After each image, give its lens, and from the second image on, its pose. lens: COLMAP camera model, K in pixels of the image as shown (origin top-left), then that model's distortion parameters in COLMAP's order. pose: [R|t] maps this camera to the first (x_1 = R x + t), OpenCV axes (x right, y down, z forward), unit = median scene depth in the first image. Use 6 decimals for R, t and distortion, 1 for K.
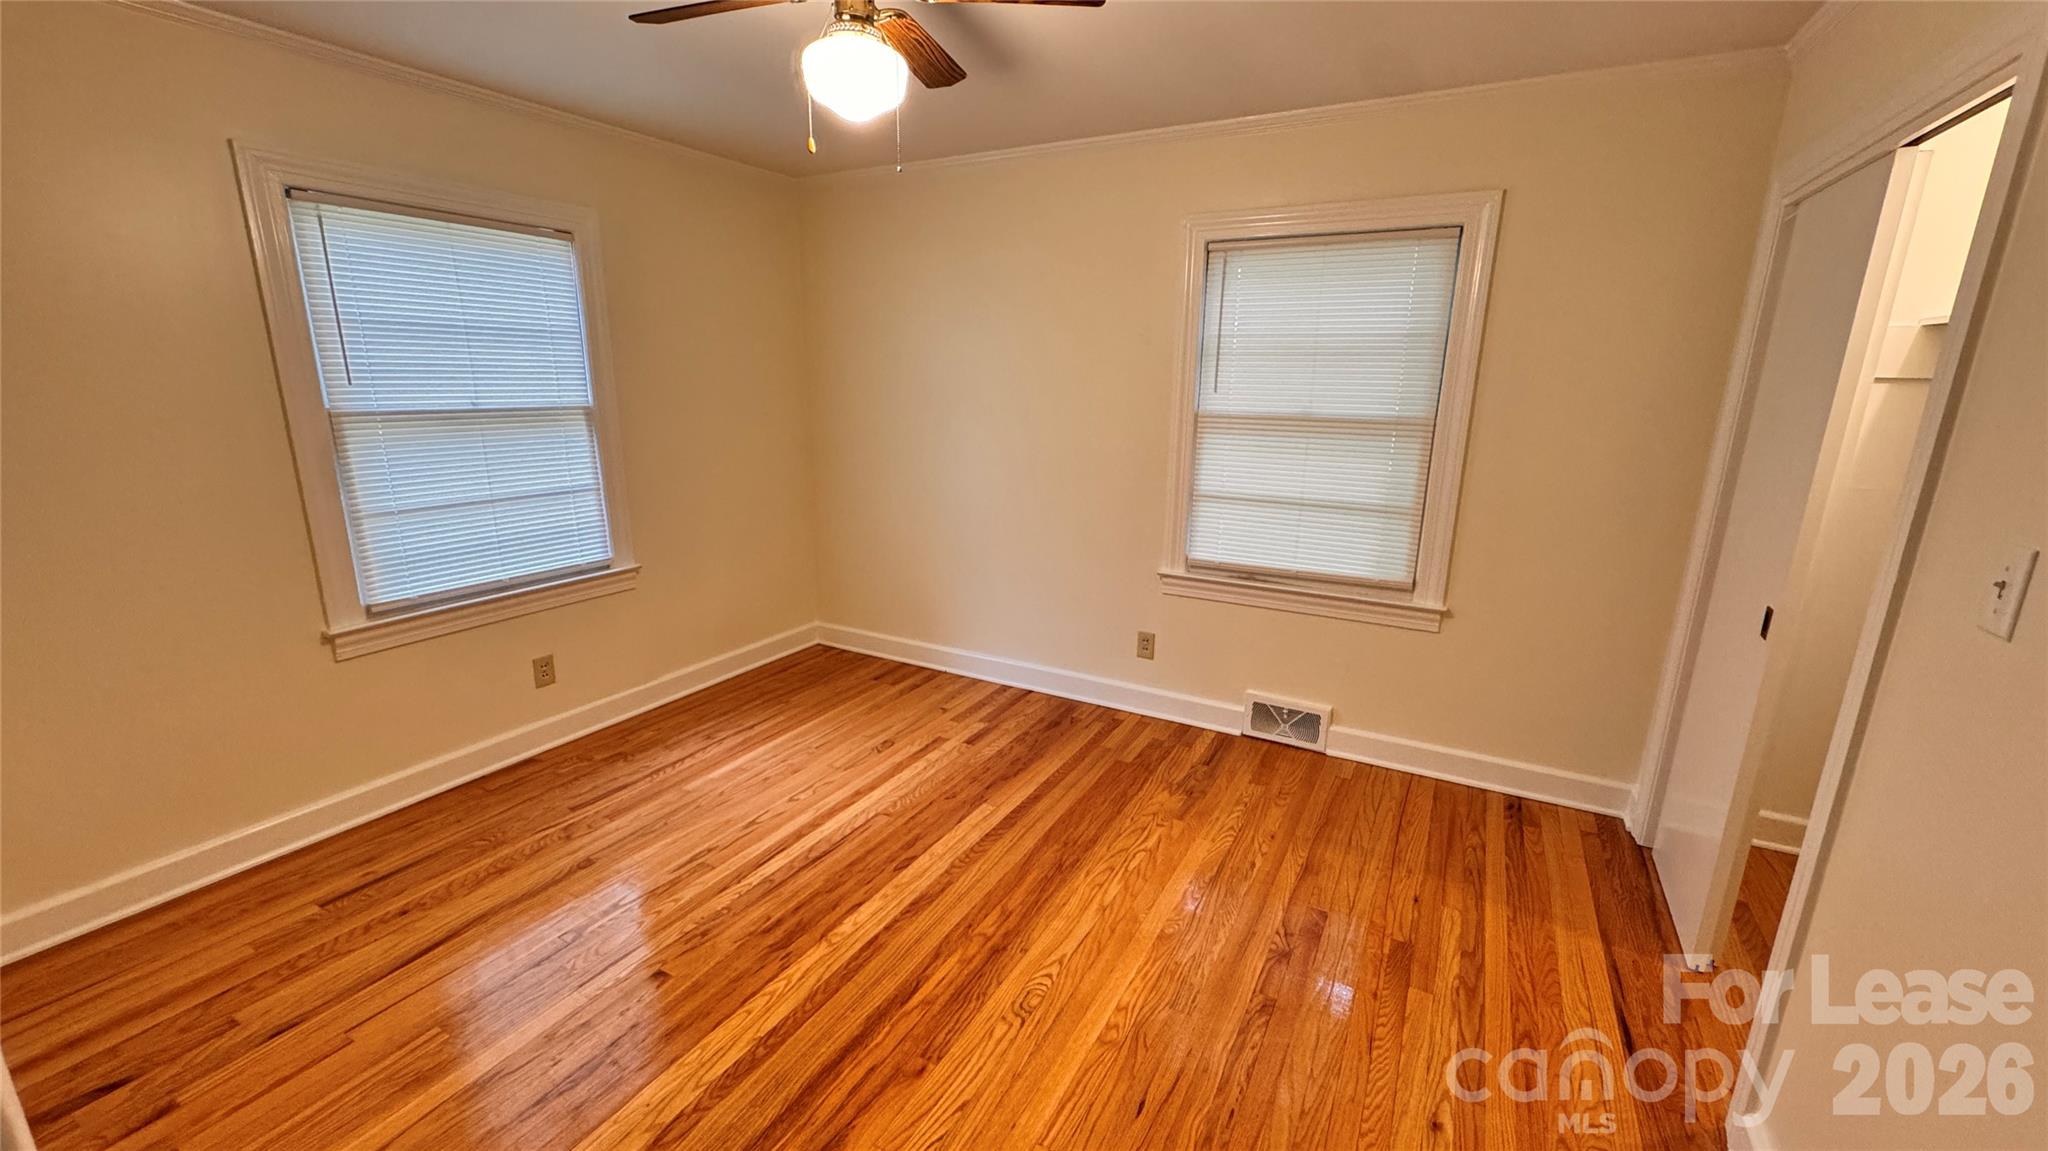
lens RADIAL K [[803.7, 0, 1029.2], [0, 803.7, 570.3], [0, 0, 1]] dist [0.000434, 0.000142]
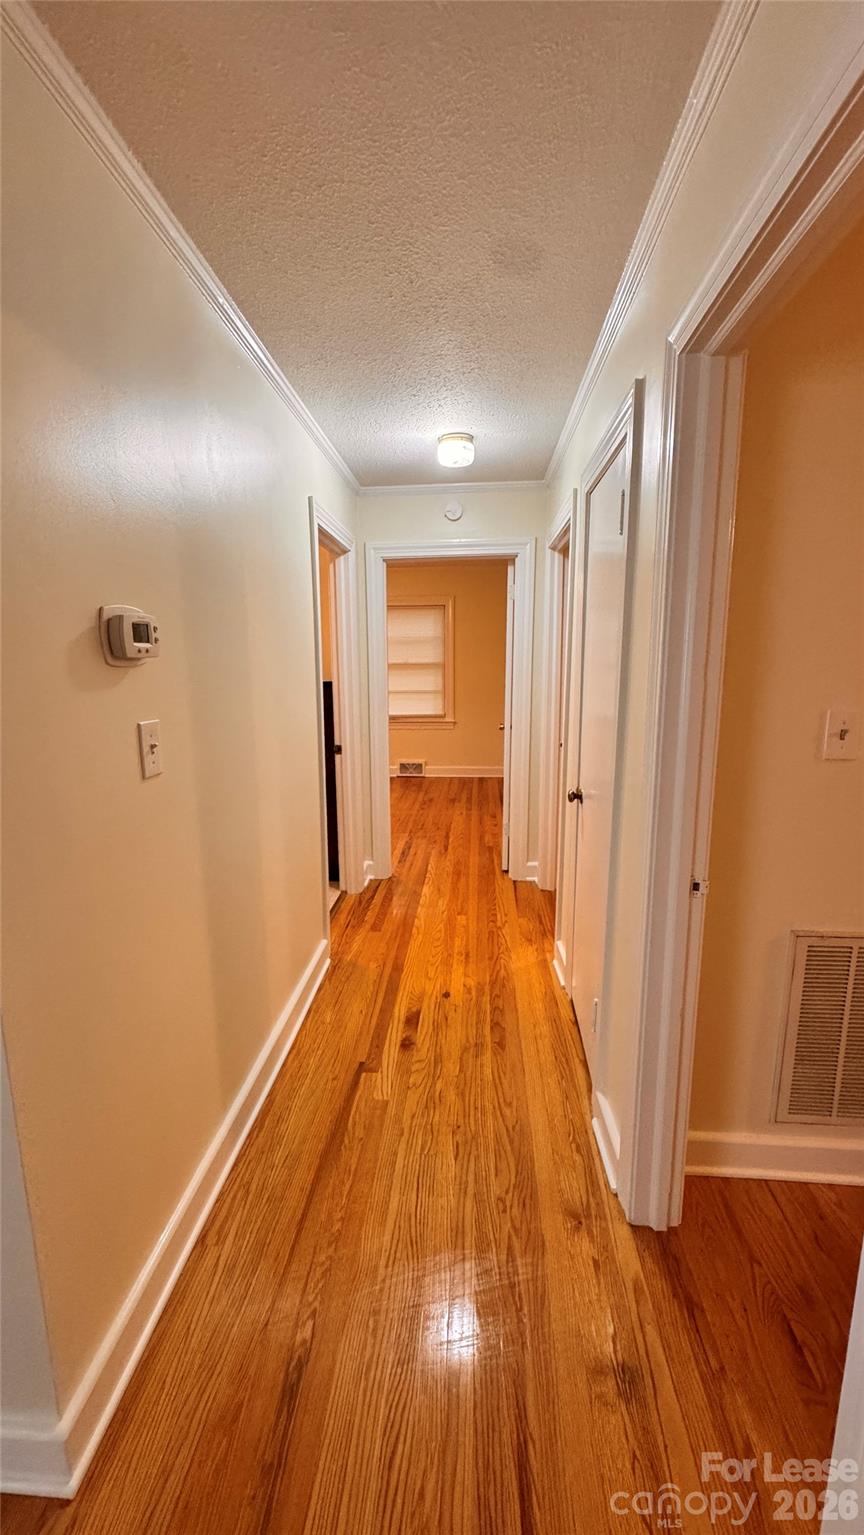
lens RADIAL K [[602.4, 0, 430.0], [0, 602.4, 765.6], [0, 0, 1]] dist [0.000434, 0.000142]
pose [[0.907613, -0.094207, 0.409101, -0.527292], [0.116902, 0.992667, -0.030765, 0.259530], [-0.403203, 0.075748, 0.911970, -1.052355]]
